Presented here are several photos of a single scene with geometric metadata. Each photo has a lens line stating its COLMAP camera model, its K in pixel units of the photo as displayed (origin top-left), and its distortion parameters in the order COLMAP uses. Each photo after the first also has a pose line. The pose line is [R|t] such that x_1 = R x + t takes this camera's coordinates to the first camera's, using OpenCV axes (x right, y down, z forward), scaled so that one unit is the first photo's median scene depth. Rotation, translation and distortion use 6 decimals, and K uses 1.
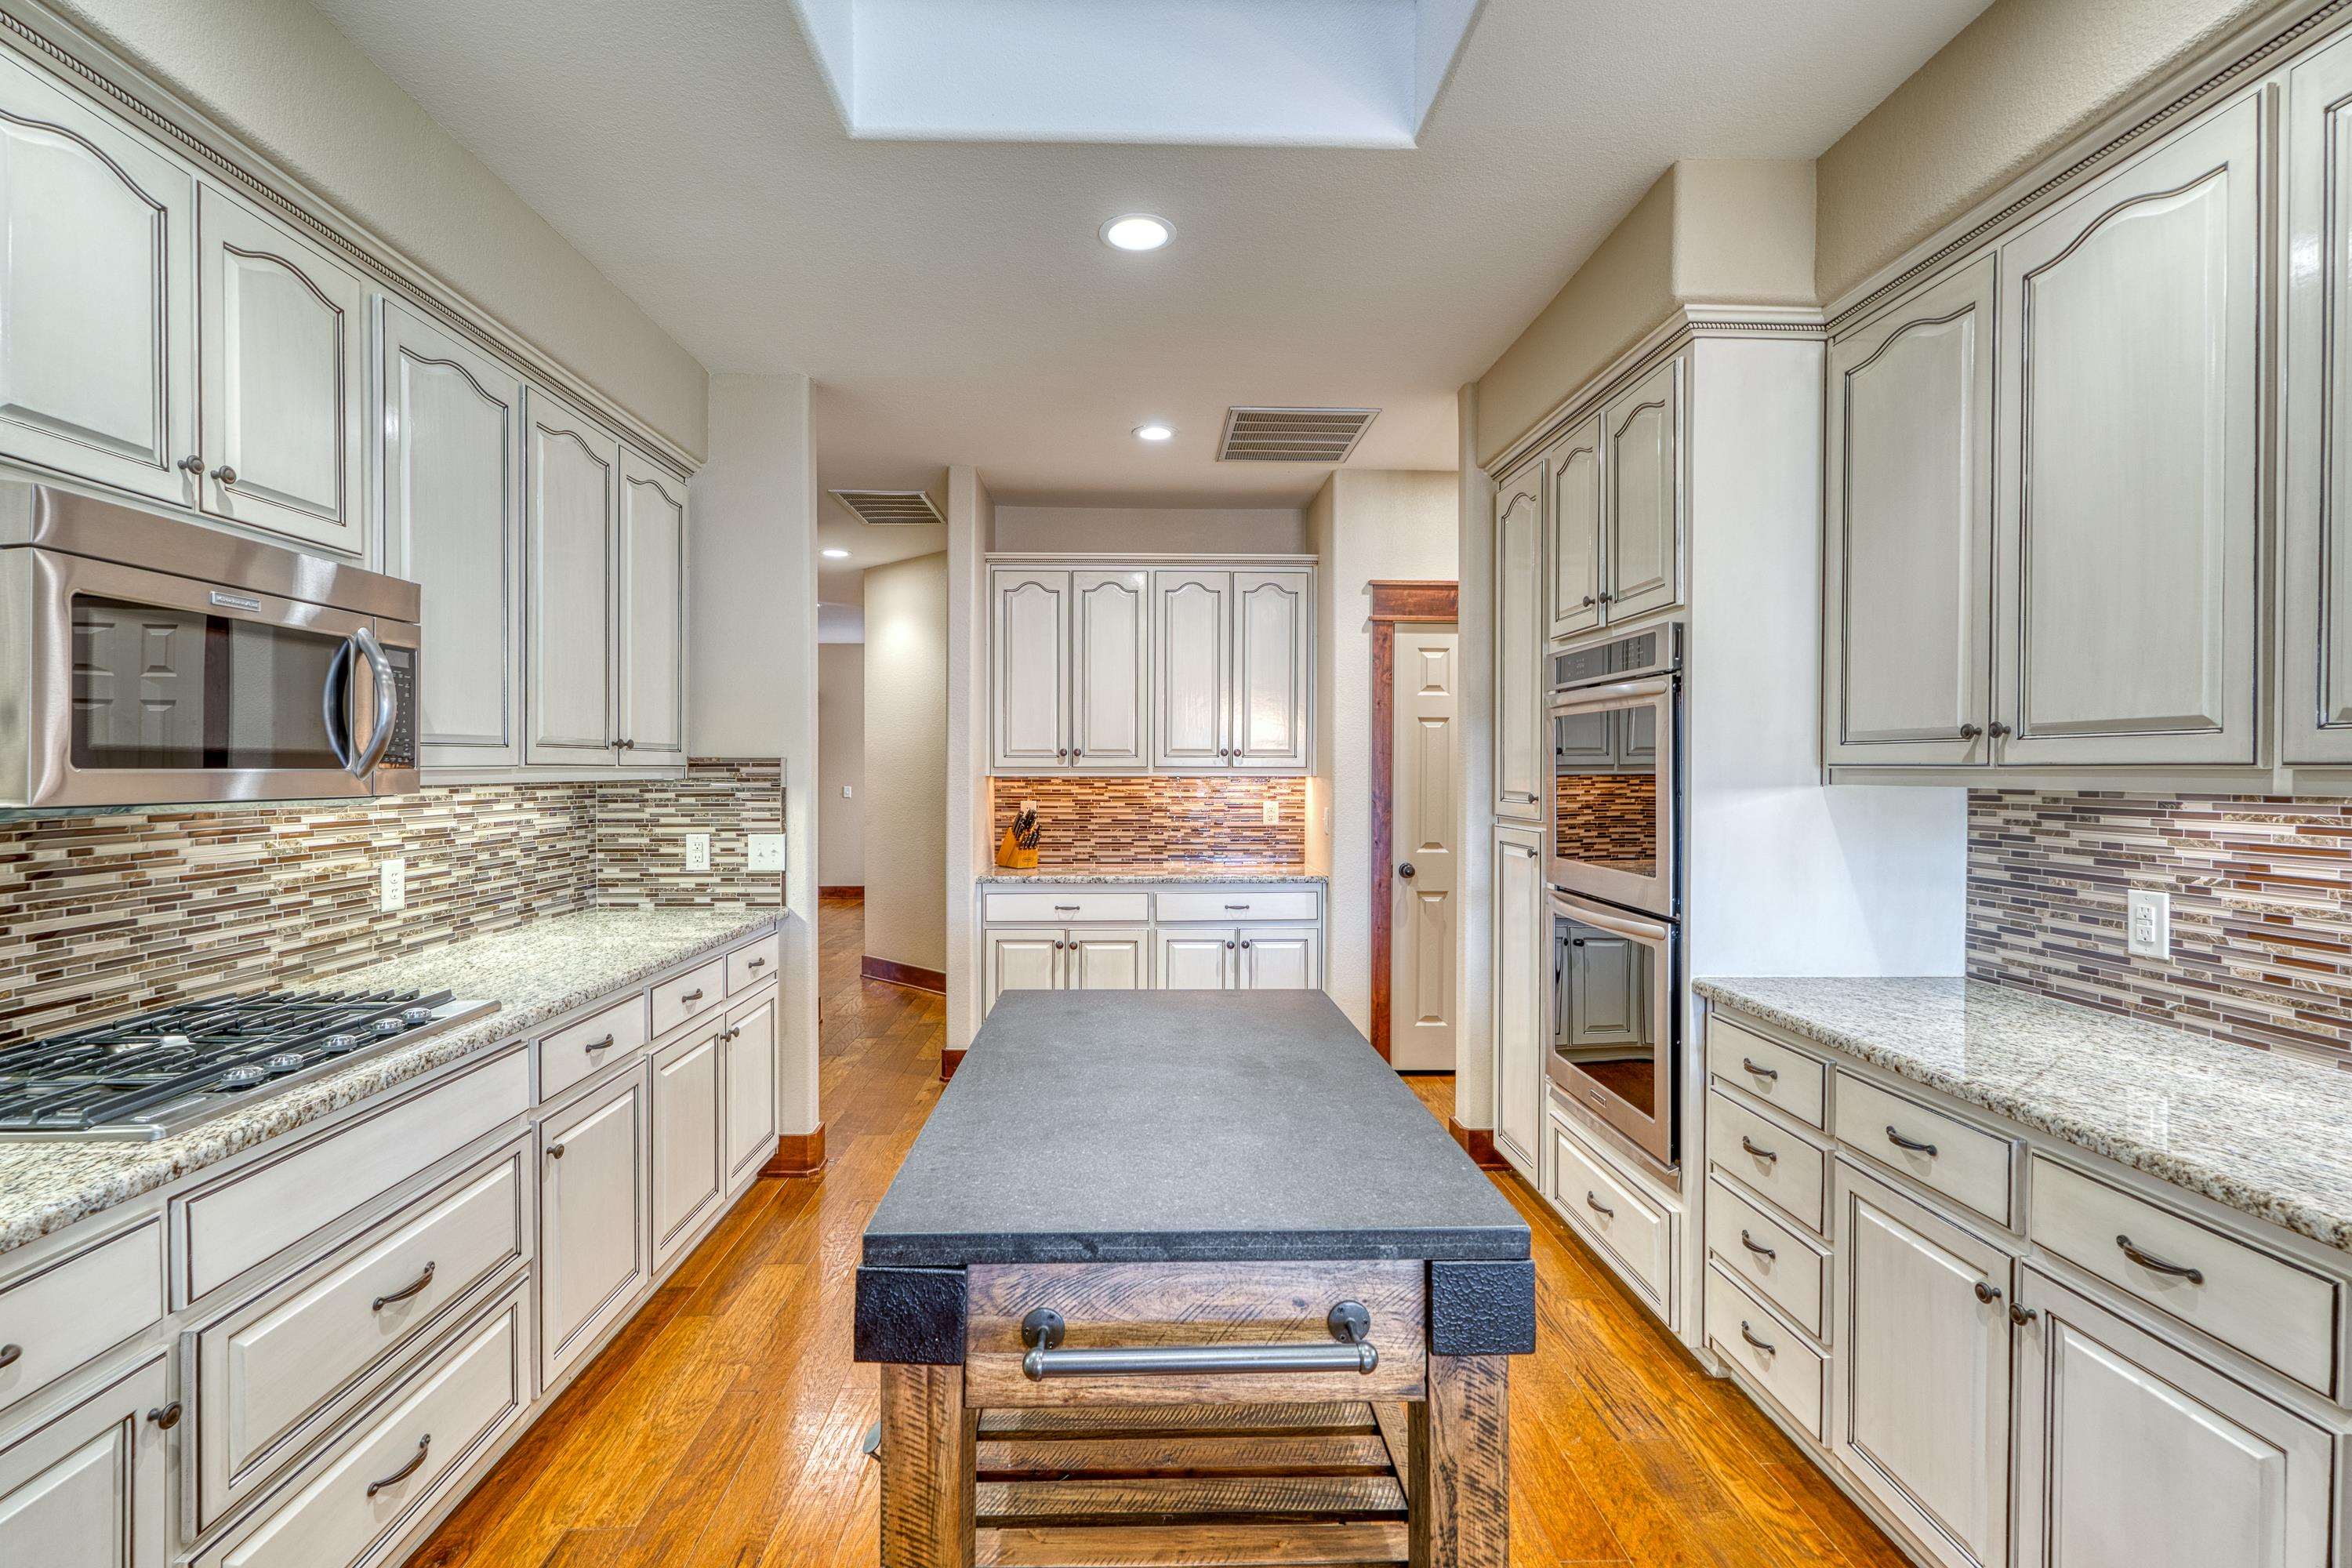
lens RADIAL K [[1104.3, 0, 1159.1], [0, 1104.3, 778.8], [0, 0, 1]] dist [-0.002049, 0.002169]
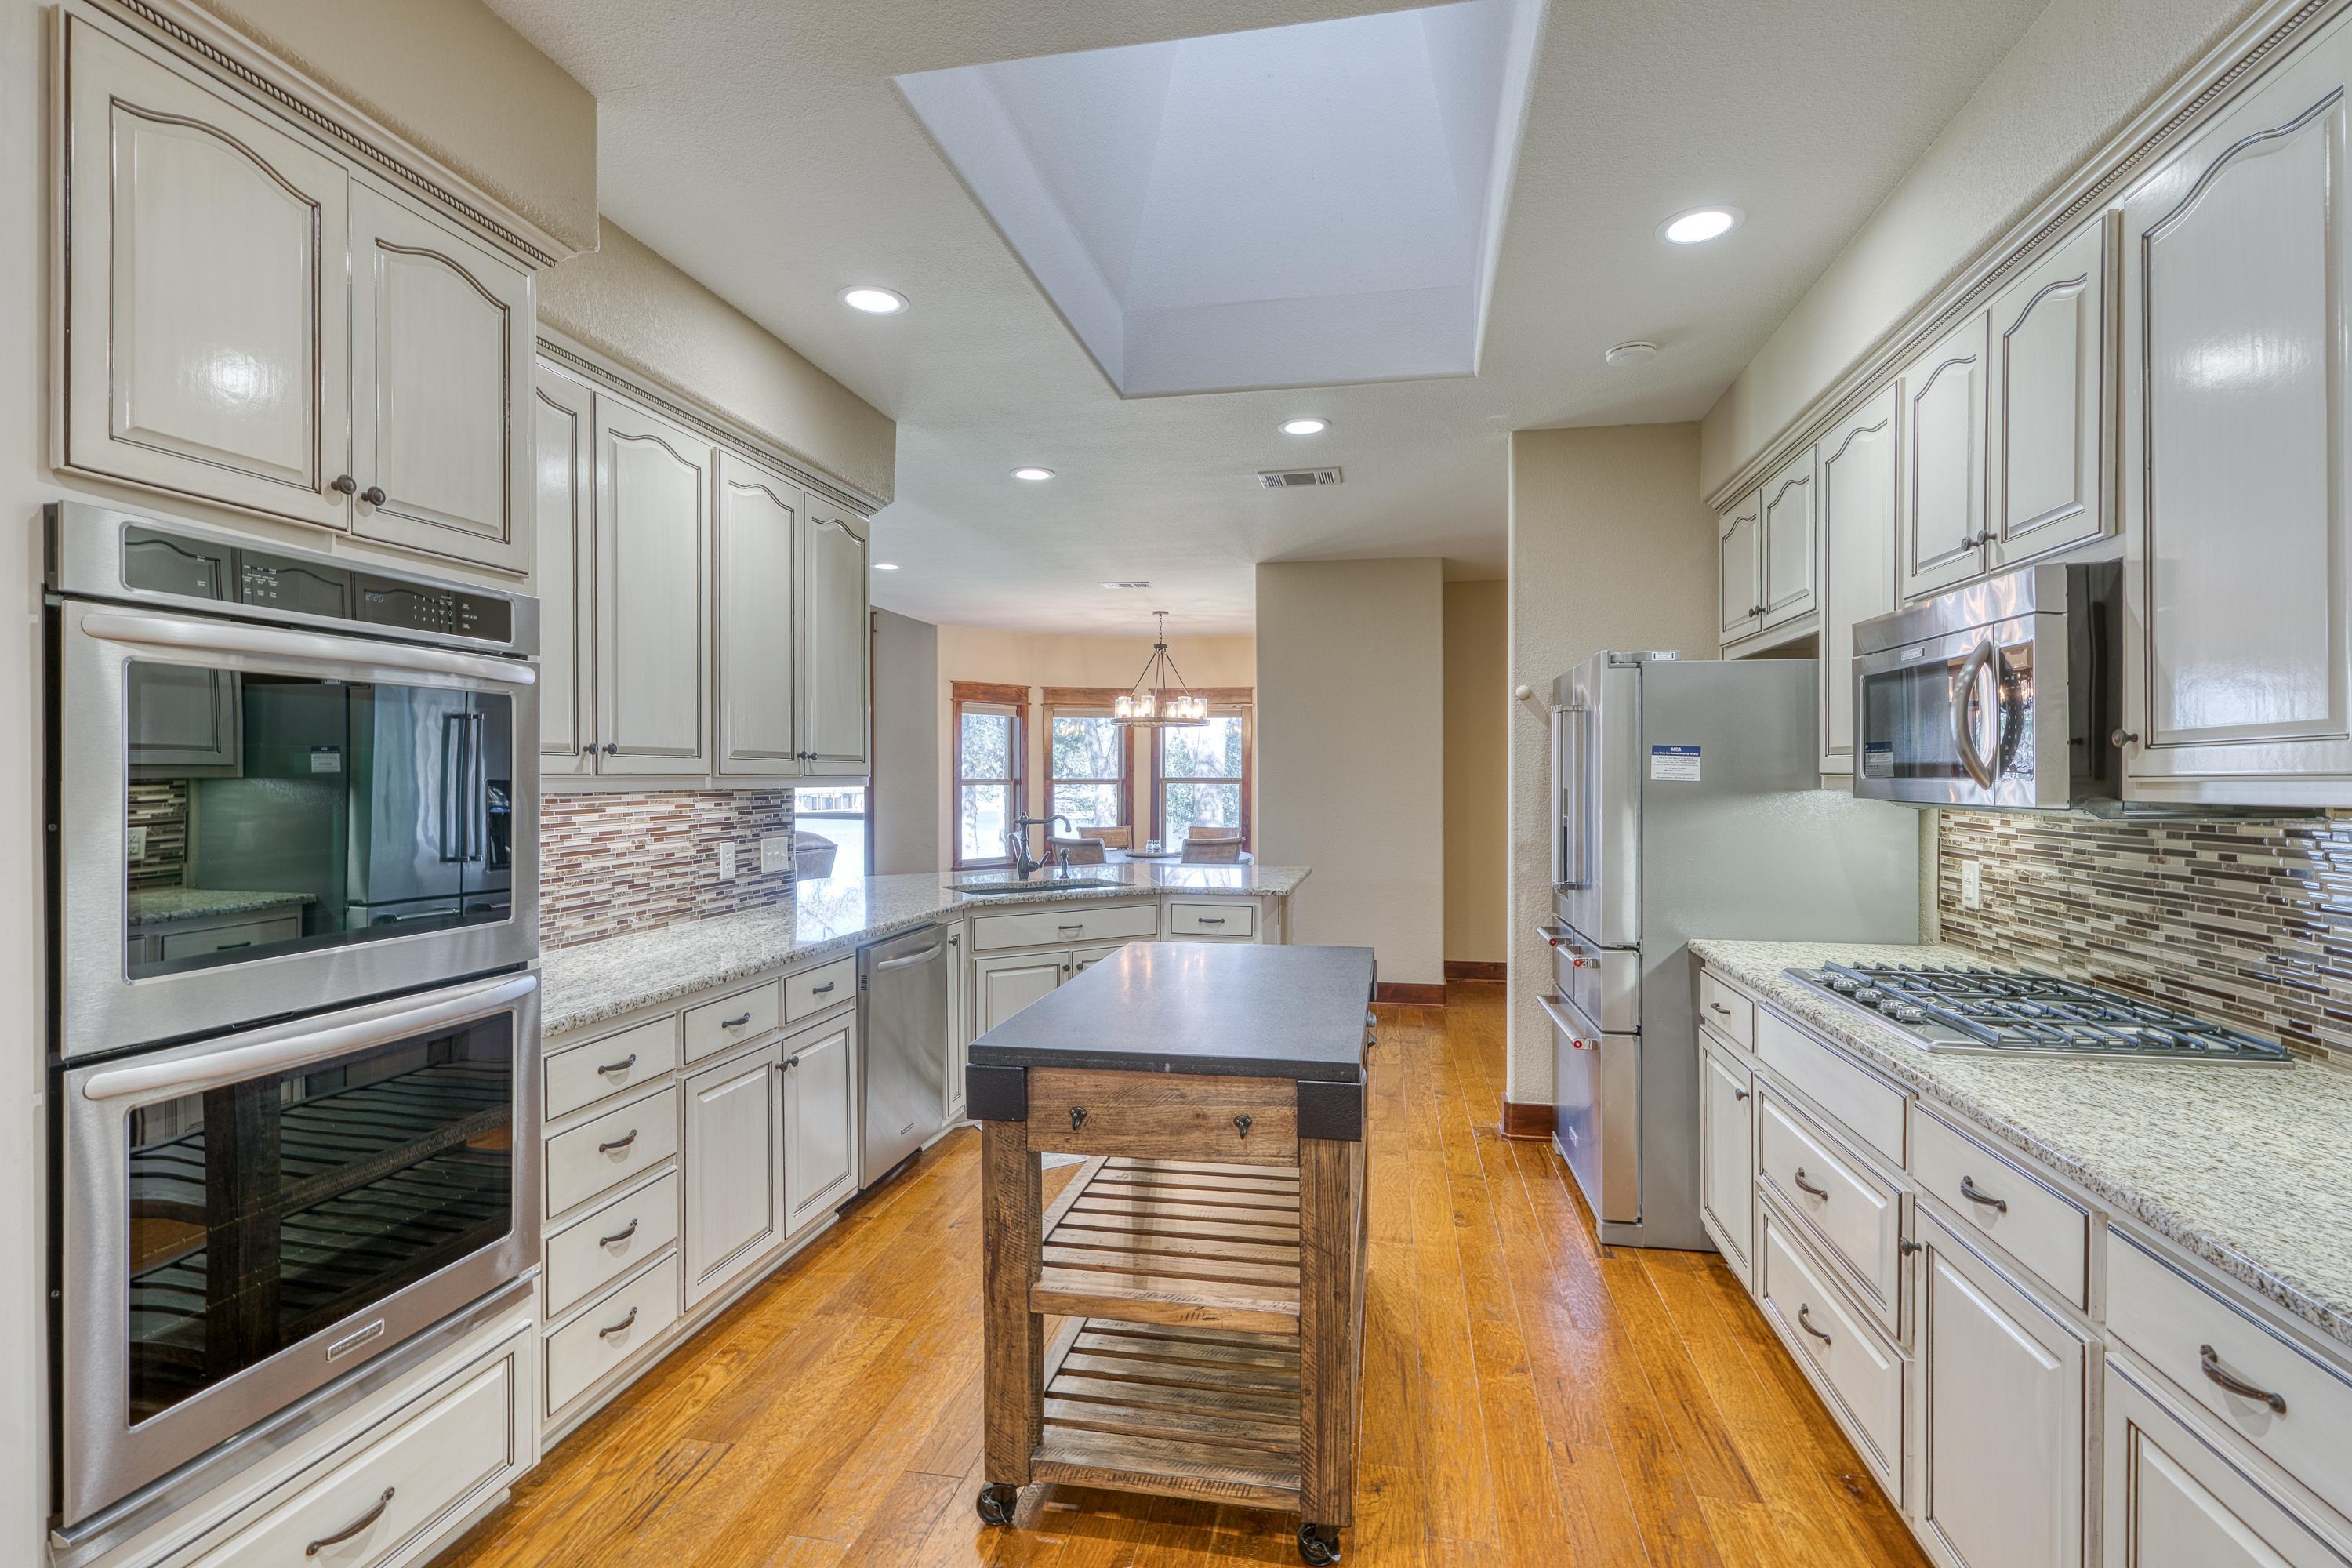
lens RADIAL K [[1104.3, 0, 1138.5], [0, 1104.3, 780.4], [0, 0, 1]] dist [-0.002049, 0.002169]
pose [[-0.965661, -0.001283, 0.259801, -0.159022], [0.002594, 0.999890, 0.014579, -0.015949], [-0.259792, 0.014752, -0.965552, 1.463697]]
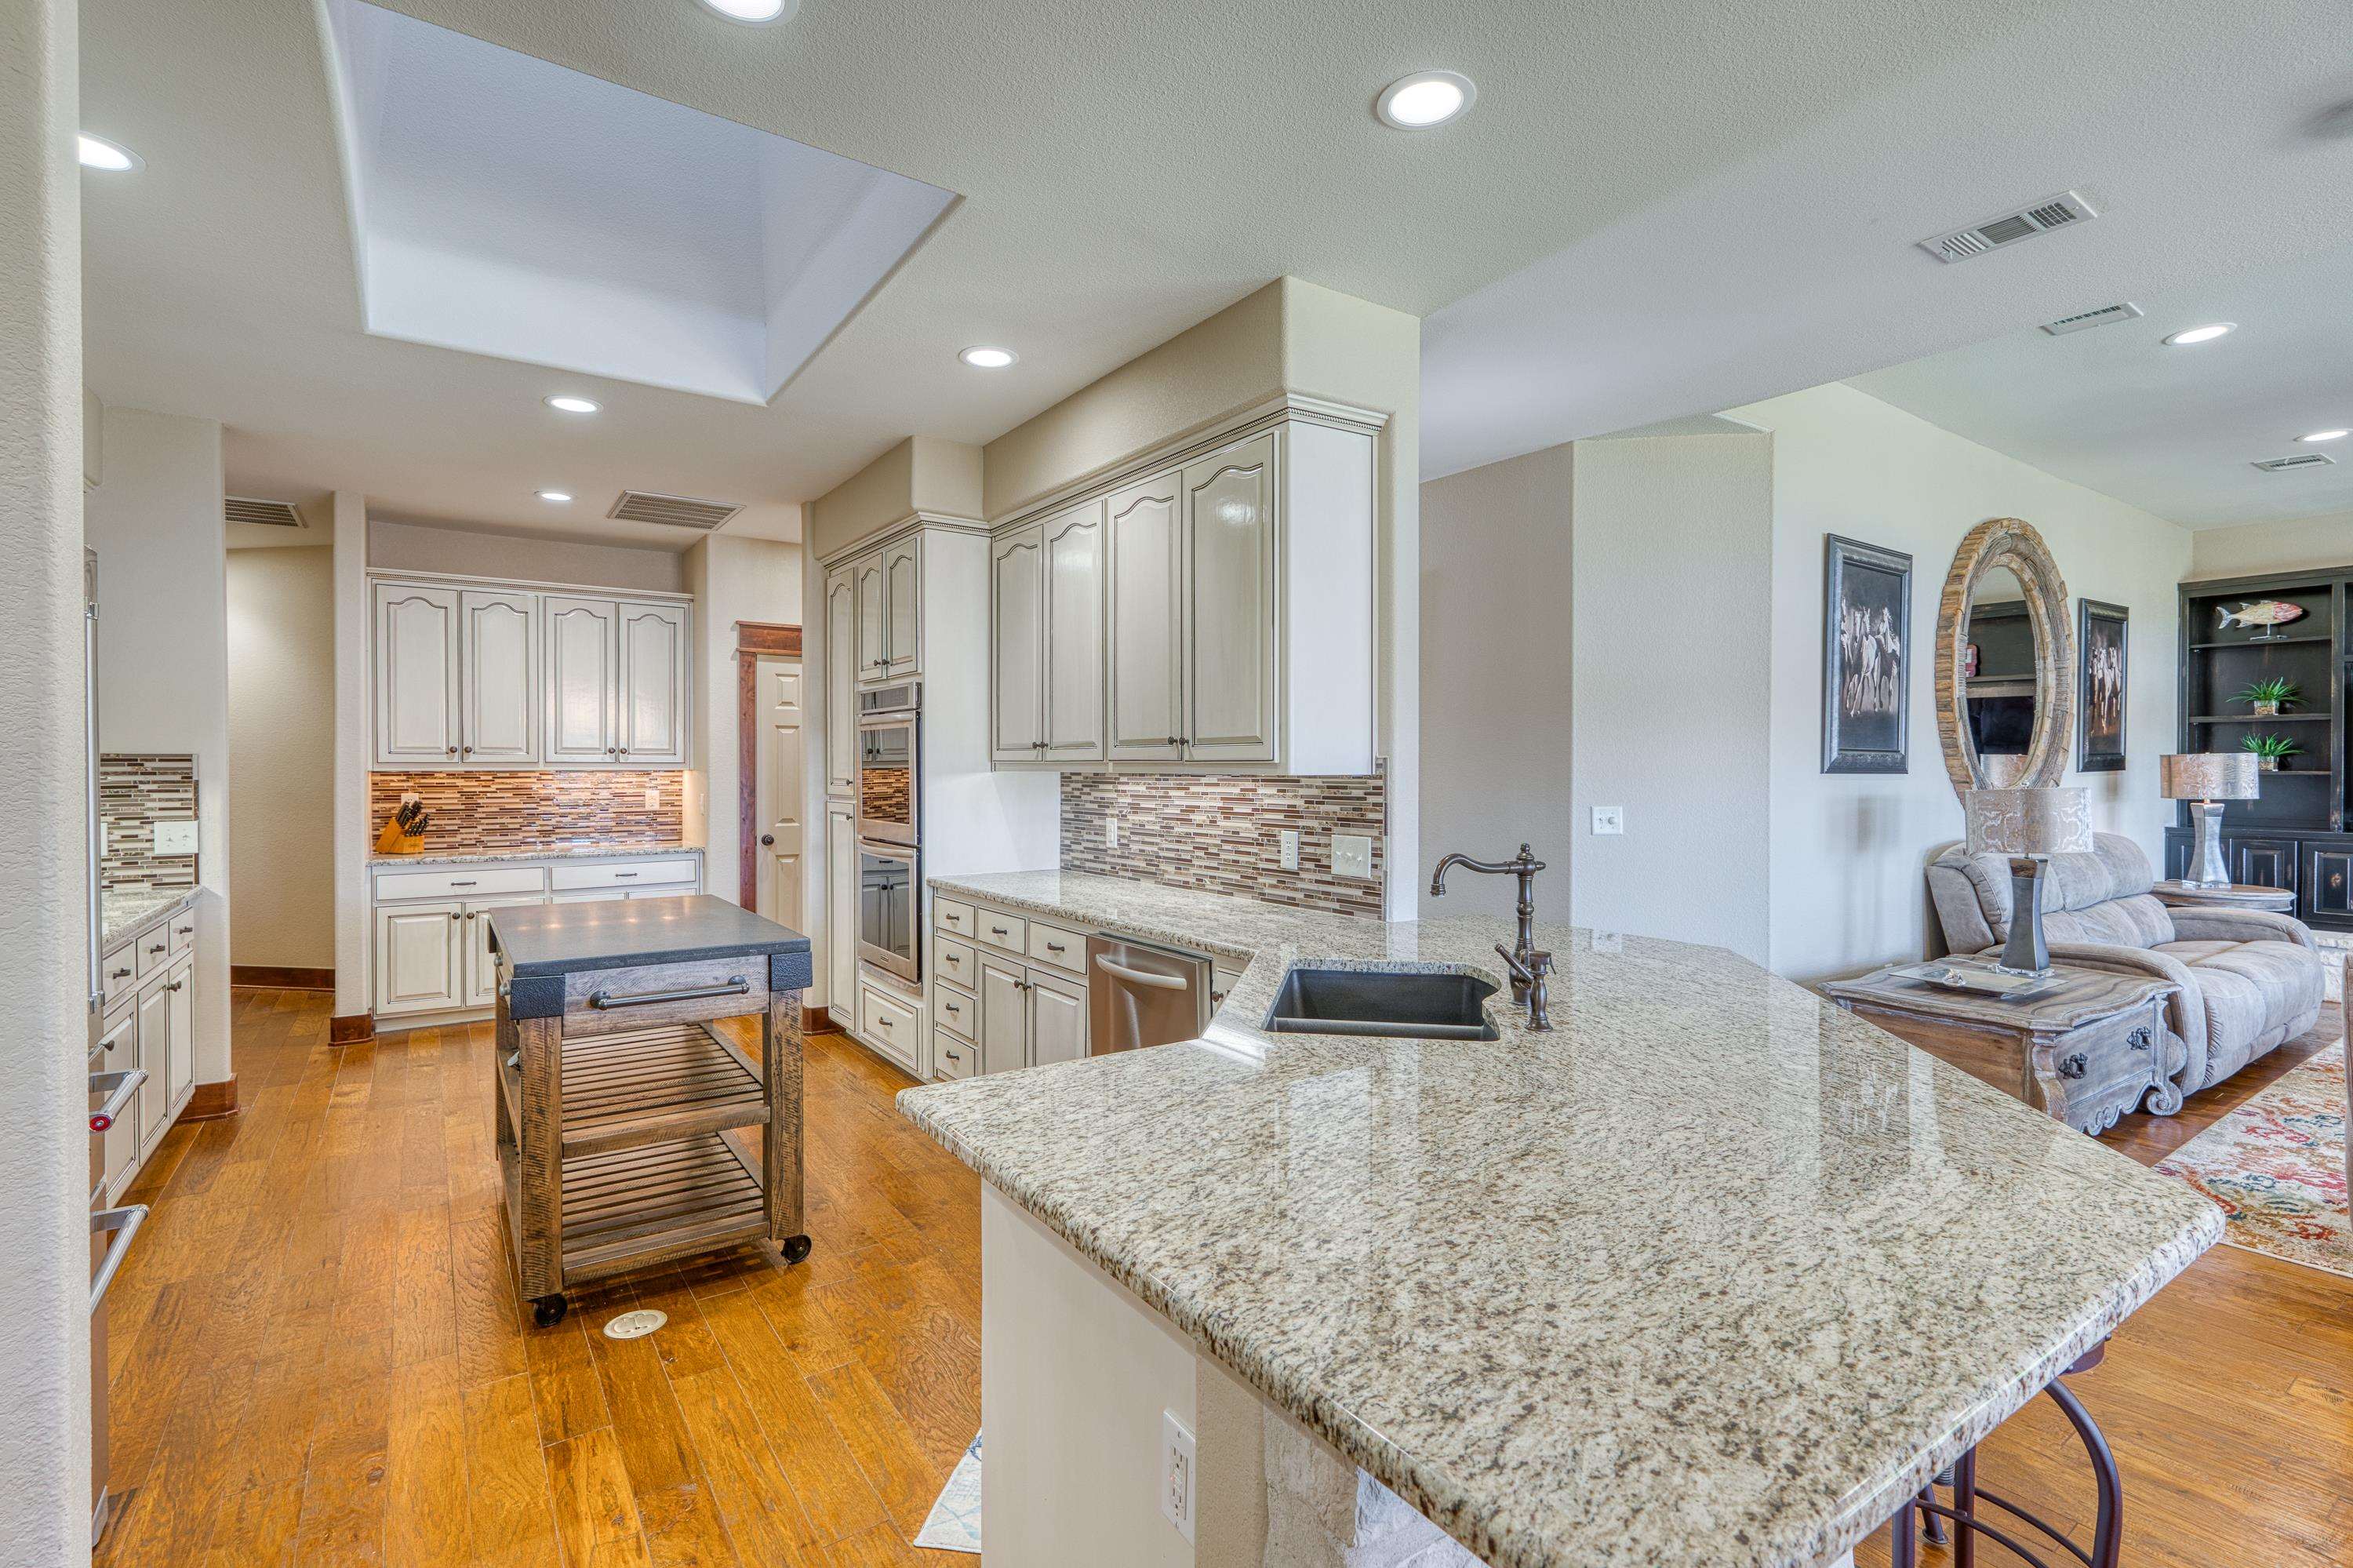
lens RADIAL K [[1104.8, 0, 1173.4], [0, 1104.8, 778.6], [0, 0, 1]] dist [-0.002049, 0.002169]
pose [[0.843017, -0.007525, 0.537834, -0.136464], [0.005699, 0.999971, 0.005059, 0.008550], [-0.537856, -0.001200, 0.843036, -0.665620]]
